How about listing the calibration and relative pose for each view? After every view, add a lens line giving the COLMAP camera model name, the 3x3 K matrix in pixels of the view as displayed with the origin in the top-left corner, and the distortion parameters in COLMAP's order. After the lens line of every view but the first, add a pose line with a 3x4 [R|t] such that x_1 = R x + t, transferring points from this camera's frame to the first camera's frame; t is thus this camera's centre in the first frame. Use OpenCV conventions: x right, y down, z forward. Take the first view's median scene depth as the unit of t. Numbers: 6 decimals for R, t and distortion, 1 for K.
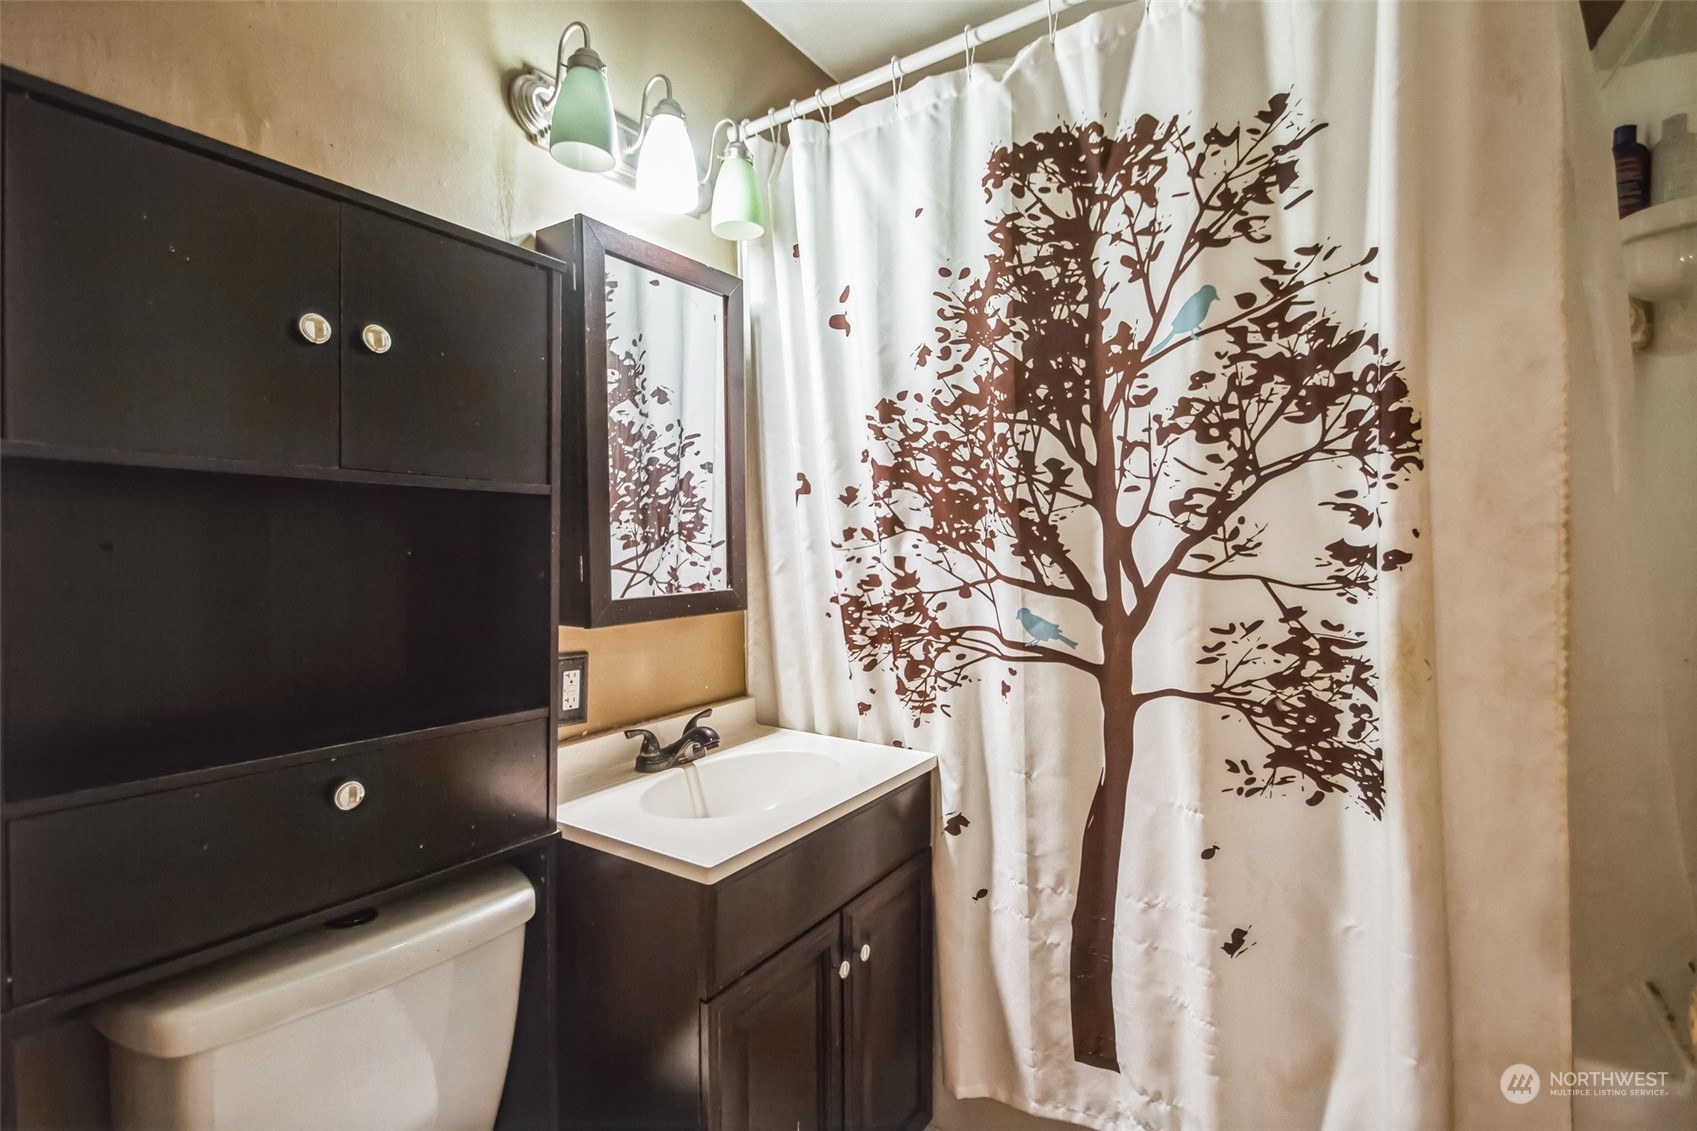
lens RADIAL K [[818.0, 0, 836.7], [0, 818.0, 553.6], [0, 0, 1]] dist [0.014930, -0.006796]
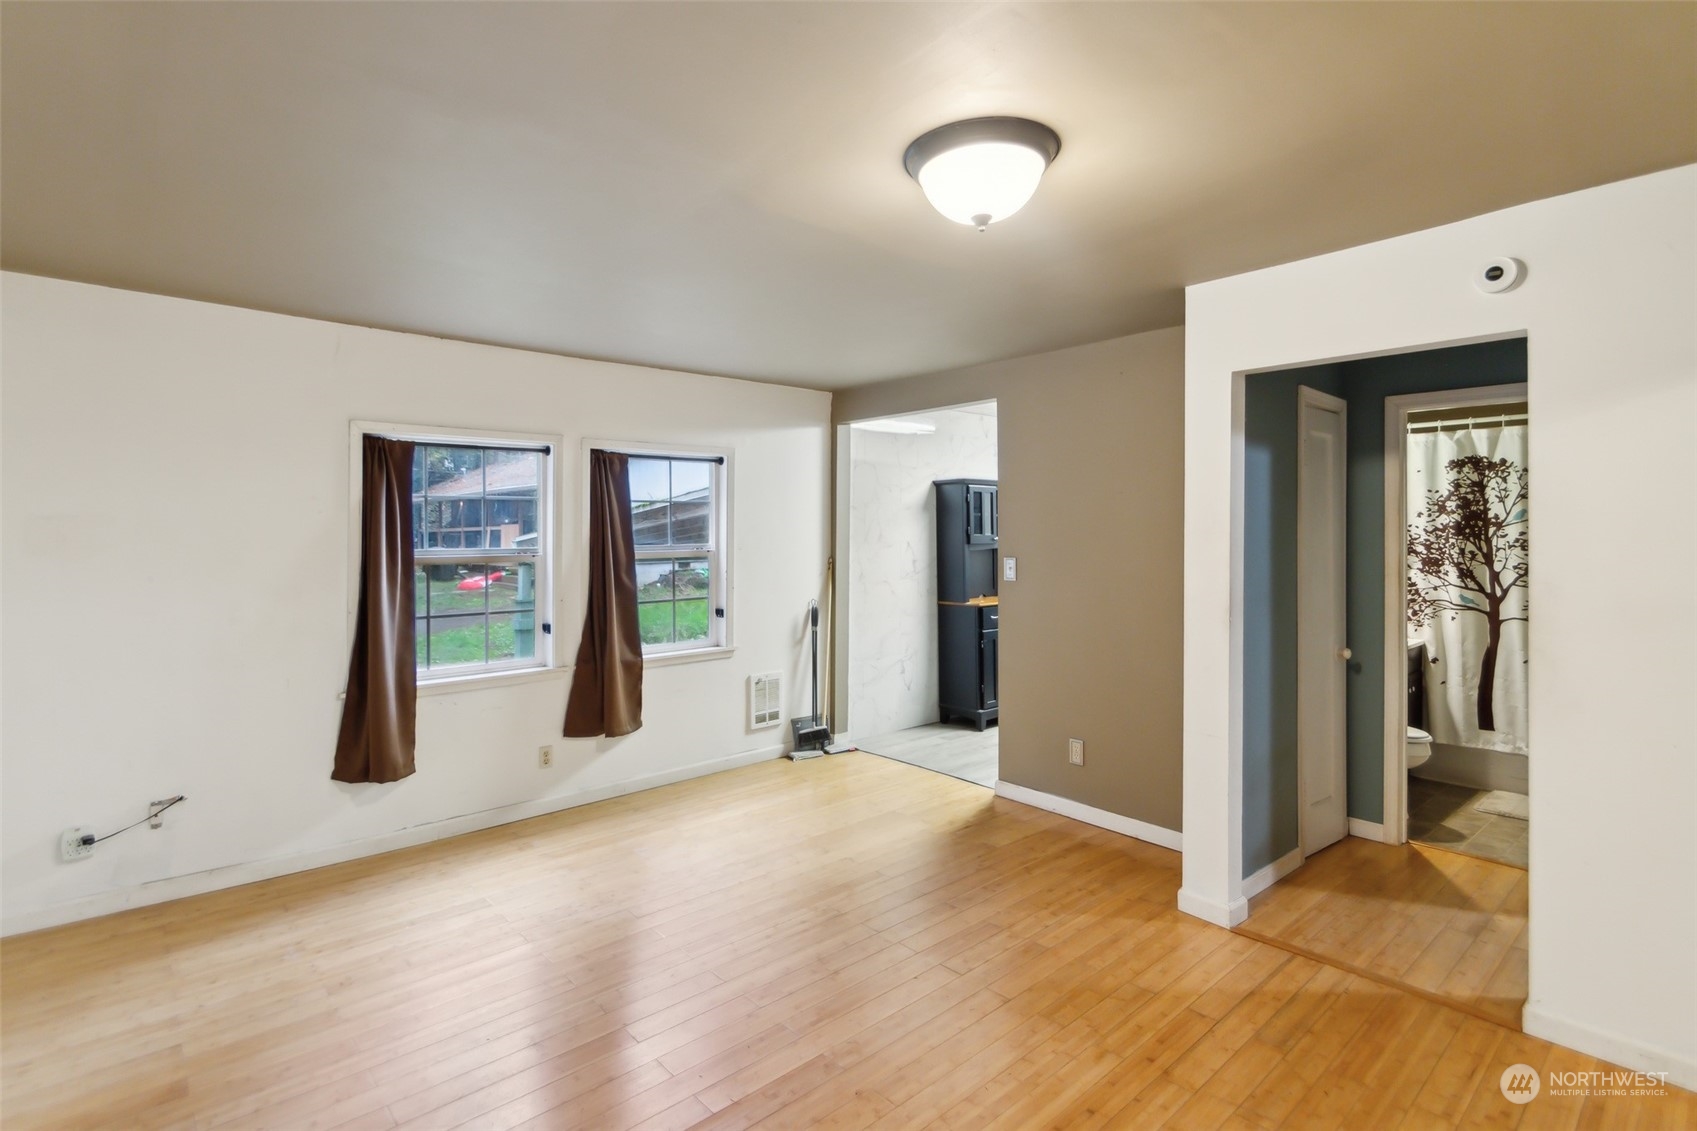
lens RADIAL K [[818.0, 0, 864.9], [0, 818.0, 519.2], [0, 0, 1]] dist [0.014930, -0.006796]
pose [[0.970037, 0.003984, -0.242924, -1.351360], [-0.009536, 0.999719, -0.021685, -0.147953], [0.242770, 0.023352, 0.969803, -2.934598]]
